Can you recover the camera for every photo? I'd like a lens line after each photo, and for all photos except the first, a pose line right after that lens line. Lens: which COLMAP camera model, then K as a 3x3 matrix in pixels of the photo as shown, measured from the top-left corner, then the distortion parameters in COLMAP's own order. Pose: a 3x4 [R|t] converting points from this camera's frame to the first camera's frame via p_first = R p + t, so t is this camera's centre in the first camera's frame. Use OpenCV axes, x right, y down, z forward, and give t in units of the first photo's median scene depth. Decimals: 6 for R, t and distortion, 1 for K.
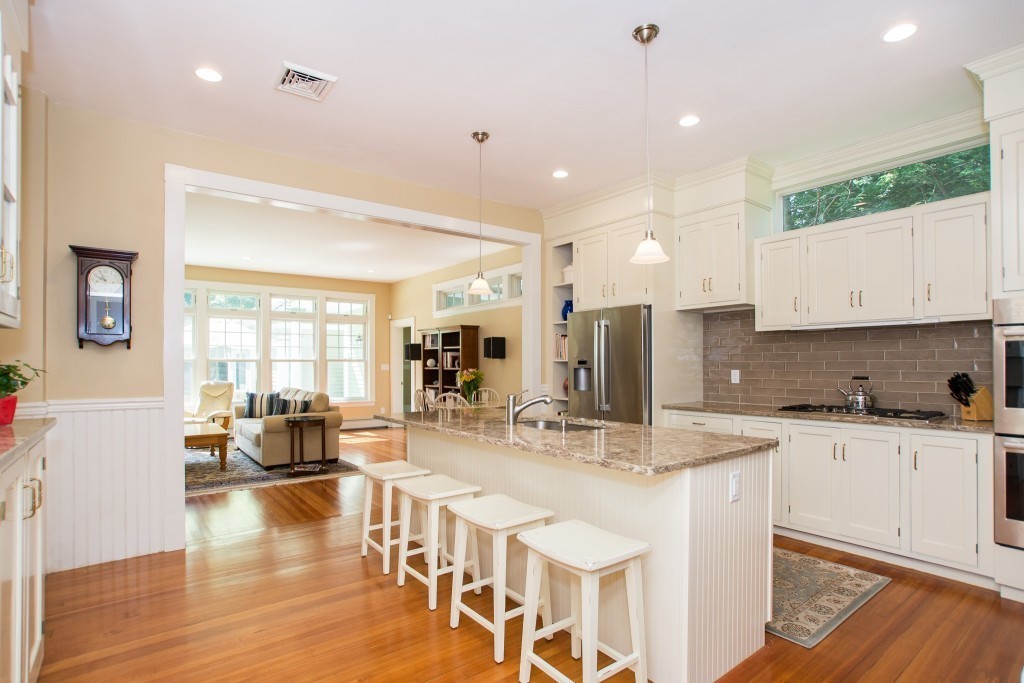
lens RADIAL K [[523.9, 0, 512.3], [0, 523.9, 358.7], [0, 0, 1]] dist [-0.000671, 0.000000]
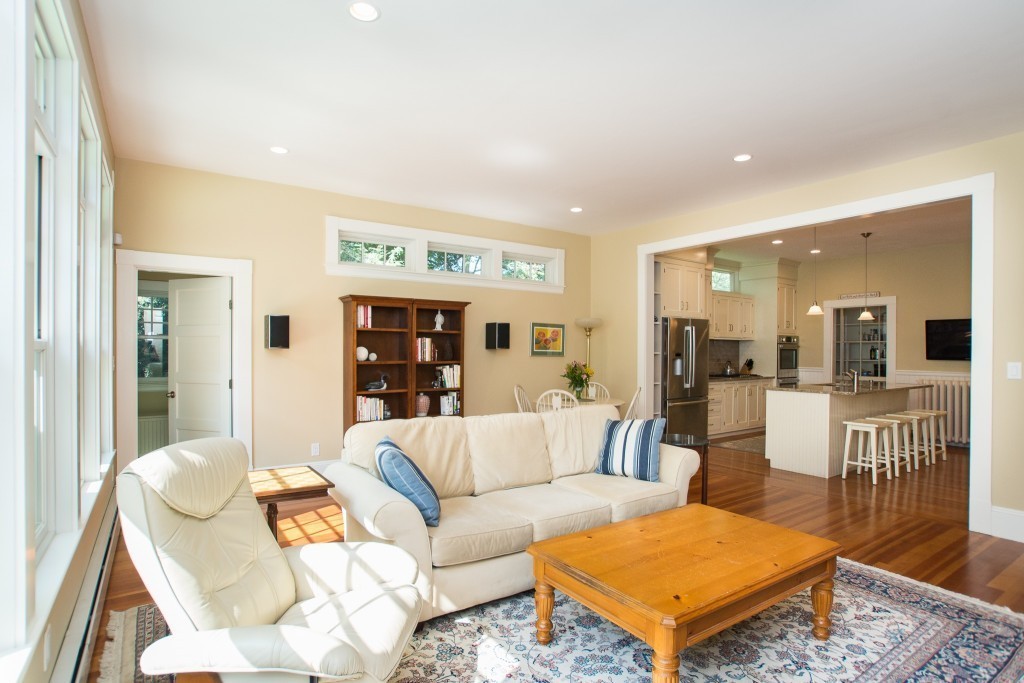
lens RADIAL K [[523.9, 0, 512.3], [0, 523.9, 358.7], [0, 0, 1]] dist [-0.000671, 0.000000]
pose [[0.068791, -0.007009, 0.997606, -0.964451], [-0.015496, 0.999847, 0.008093, 0.010028], [-0.997511, -0.016016, 0.068672, 1.006751]]
